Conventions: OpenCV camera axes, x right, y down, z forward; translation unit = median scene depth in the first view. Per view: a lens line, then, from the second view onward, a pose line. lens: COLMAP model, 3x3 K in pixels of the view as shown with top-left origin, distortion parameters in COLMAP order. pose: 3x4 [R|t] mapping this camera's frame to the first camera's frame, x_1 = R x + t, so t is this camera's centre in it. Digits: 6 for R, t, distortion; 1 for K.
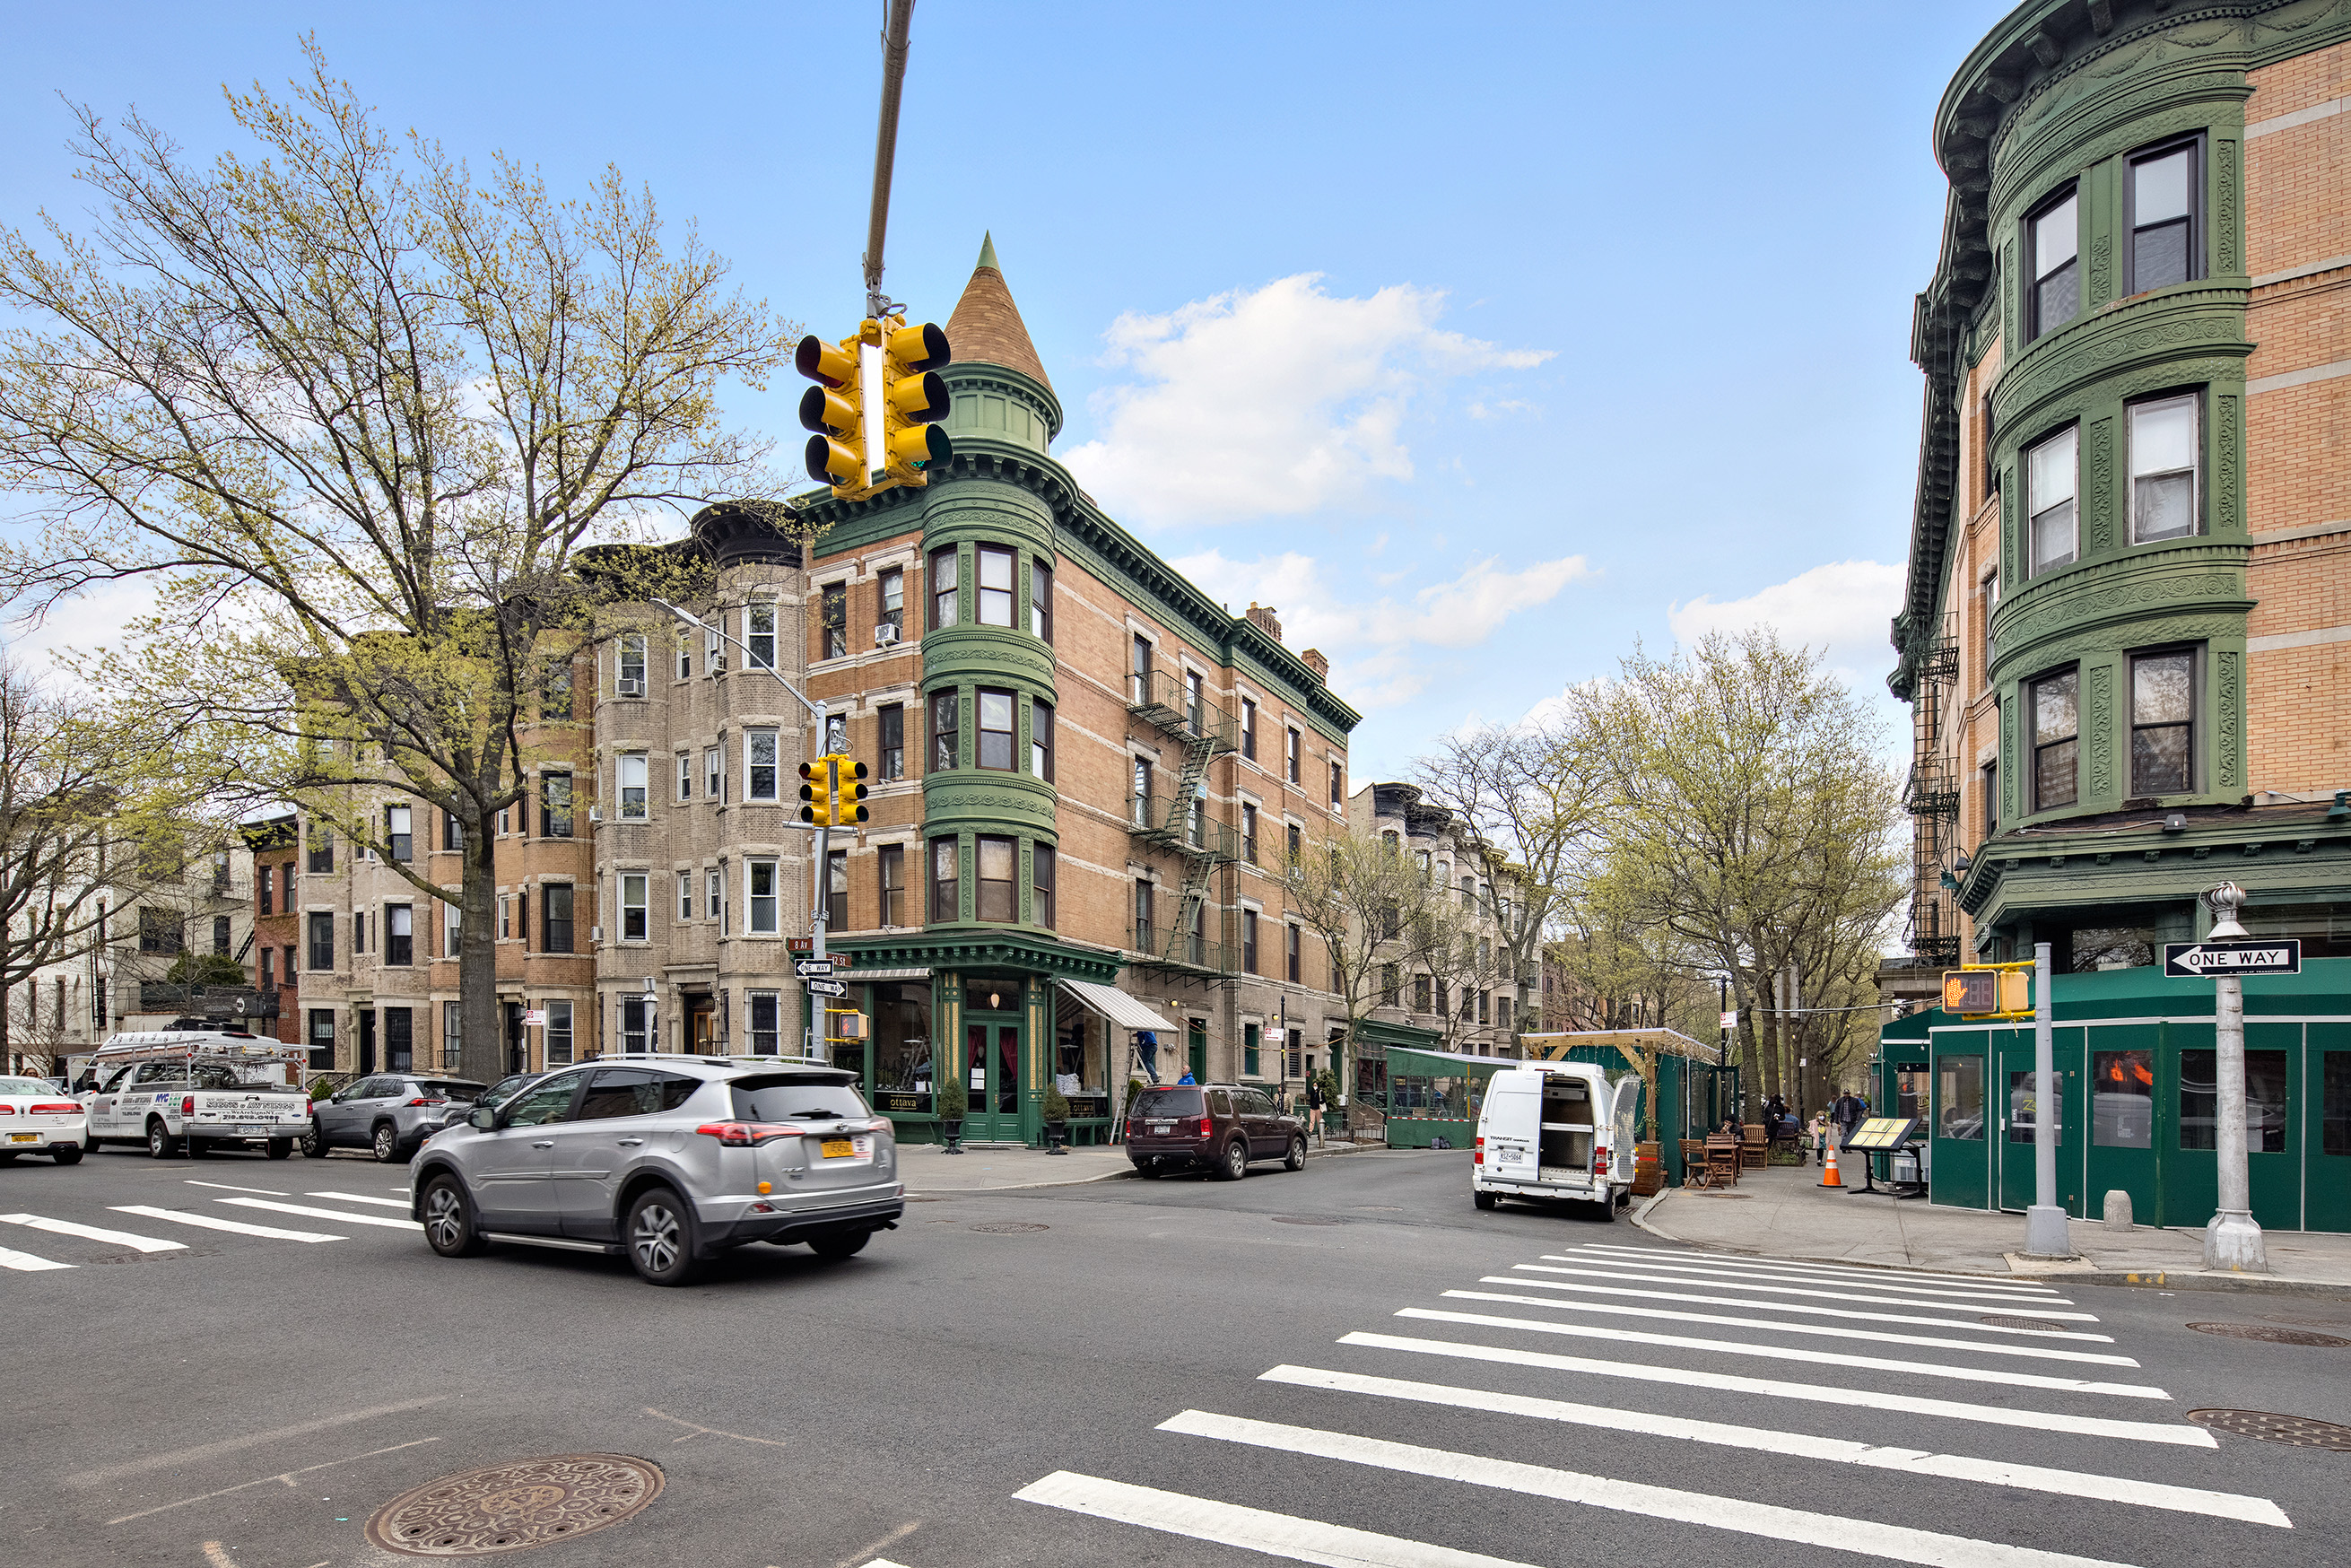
lens RADIAL K [[1153.6, 0, 1177.9], [0, 1153.6, 803.8], [0, 0, 1]] dist [-0.004136, 0.000020]
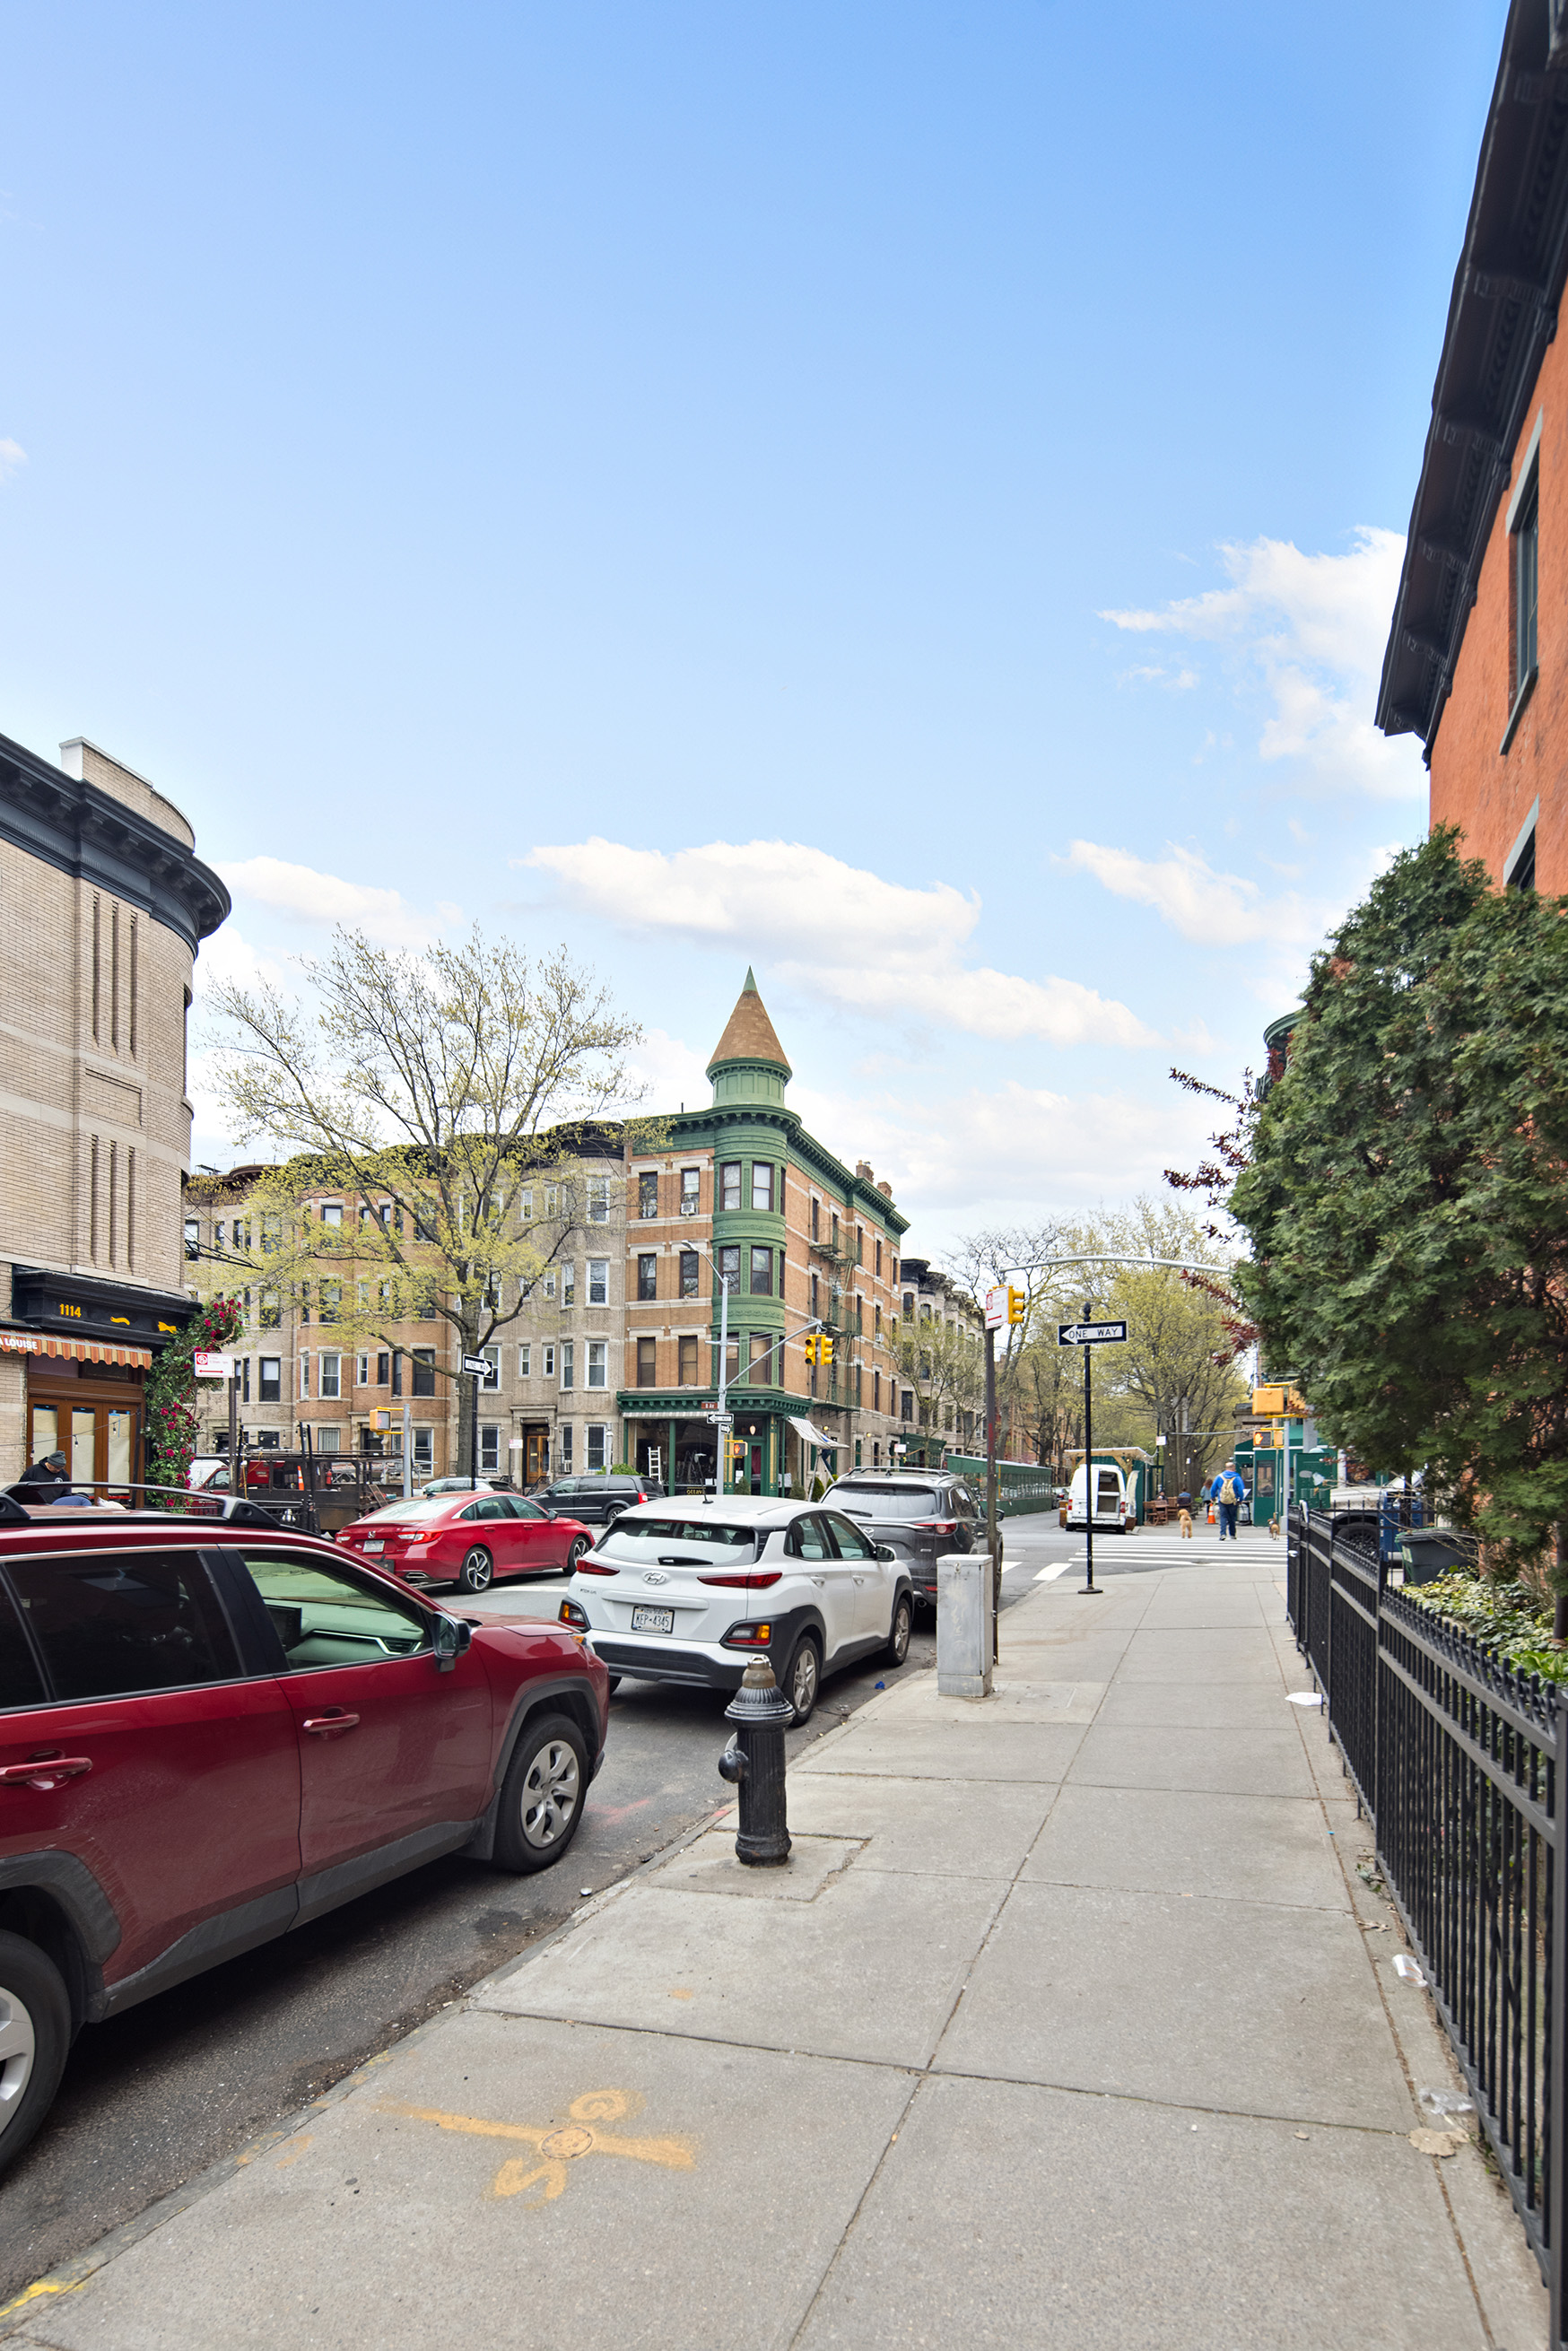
lens RADIAL K [[1153.6, 0, 776.2], [0, 1153.6, 1166.0], [0, 0, 1]] dist [-0.004136, 0.000020]
pose [[0.986367, 0.032154, 0.161386, -0.386749], [-0.027273, 0.999104, -0.032374, -0.153624], [-0.162283, 0.027532, 0.986360, -0.646226]]
